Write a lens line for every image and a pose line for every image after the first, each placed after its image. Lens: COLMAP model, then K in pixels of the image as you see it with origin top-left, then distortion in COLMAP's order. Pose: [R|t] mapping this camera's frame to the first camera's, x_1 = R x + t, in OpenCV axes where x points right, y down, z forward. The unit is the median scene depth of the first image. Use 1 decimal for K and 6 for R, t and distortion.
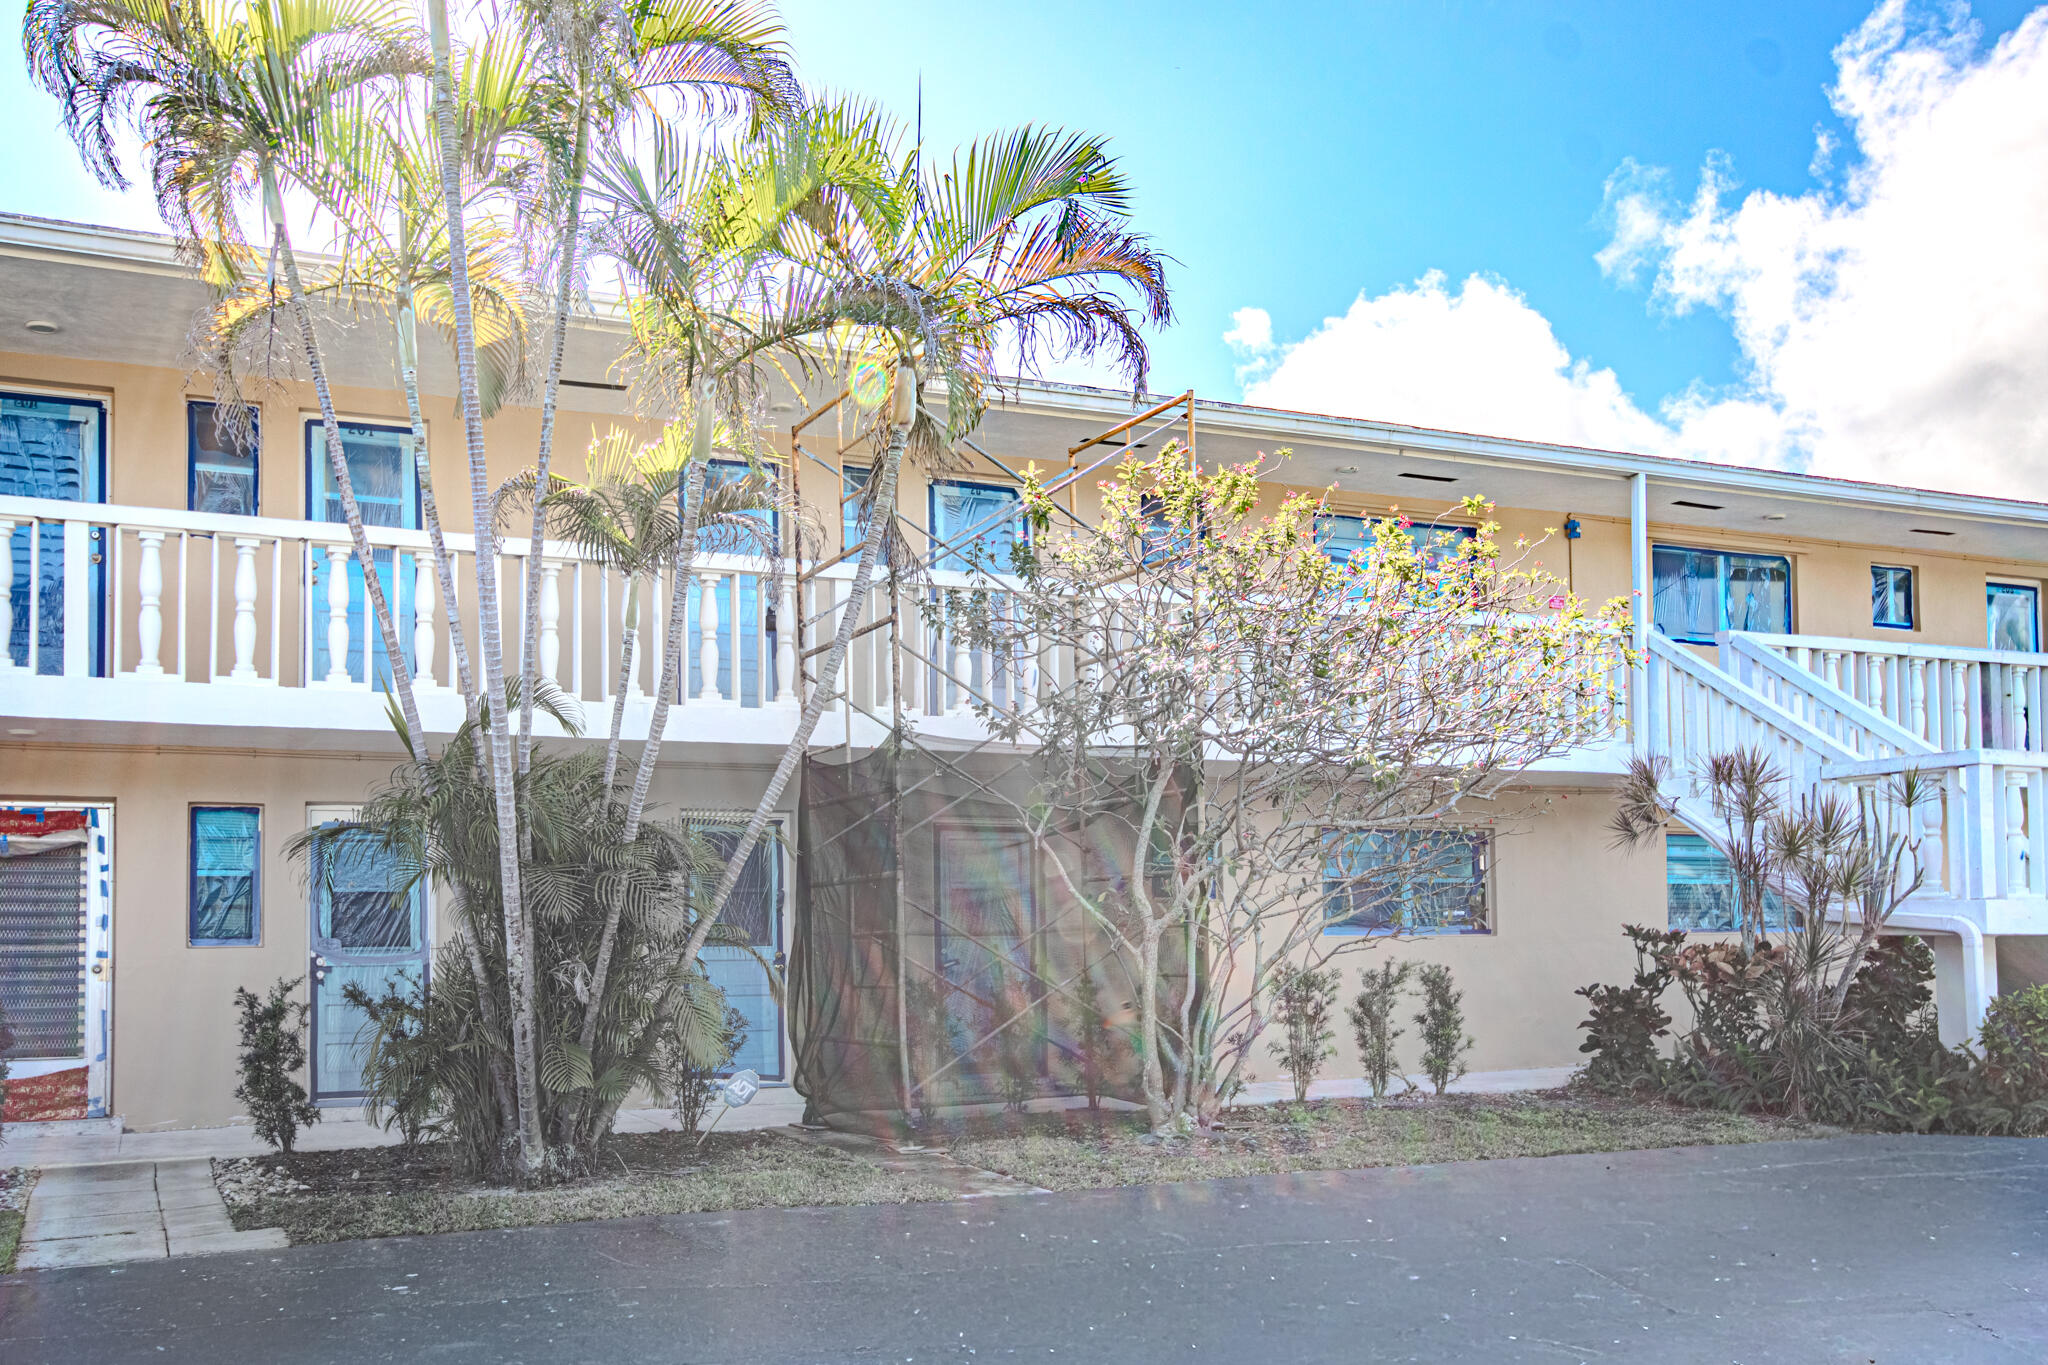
lens RADIAL K [[1900.8, 0, 1024.0], [0, 1900.8, 682.5], [0, 0, 1]] dist [-0.006581, -0.005581]
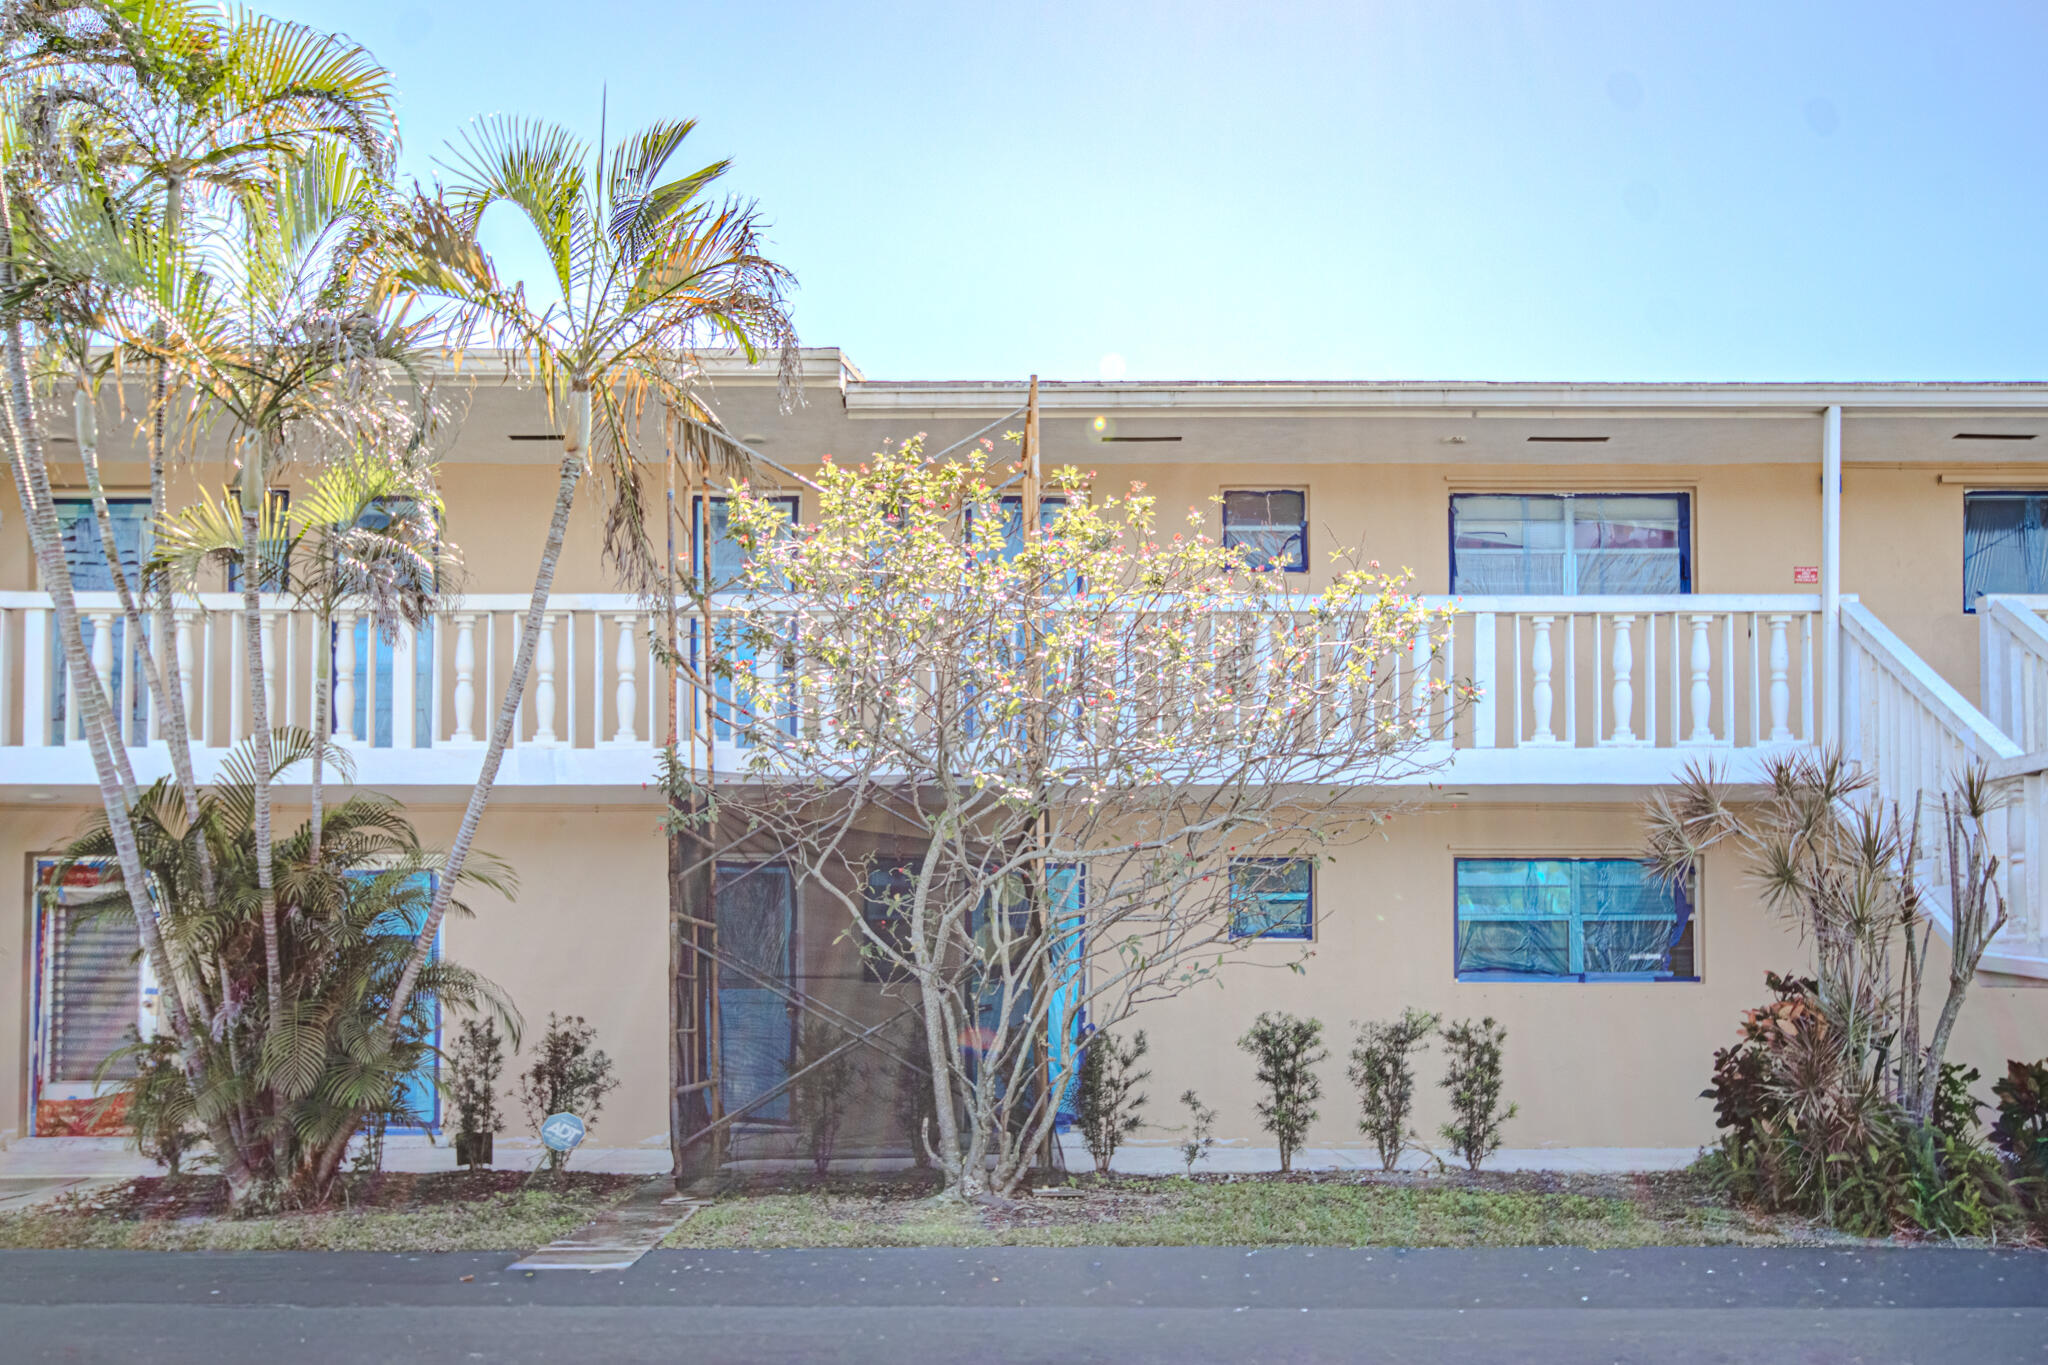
lens RADIAL K [[1880.0, 0, 1024.0], [0, 1880.0, 751.7], [0, 0, 1]] dist [-0.001966, -0.001332]
pose [[0.914257, -0.042803, -0.402866, 0.392192], [0.047328, 0.998879, 0.001279, 0.021401], [0.402360, -0.020236, 0.915258, 0.166576]]
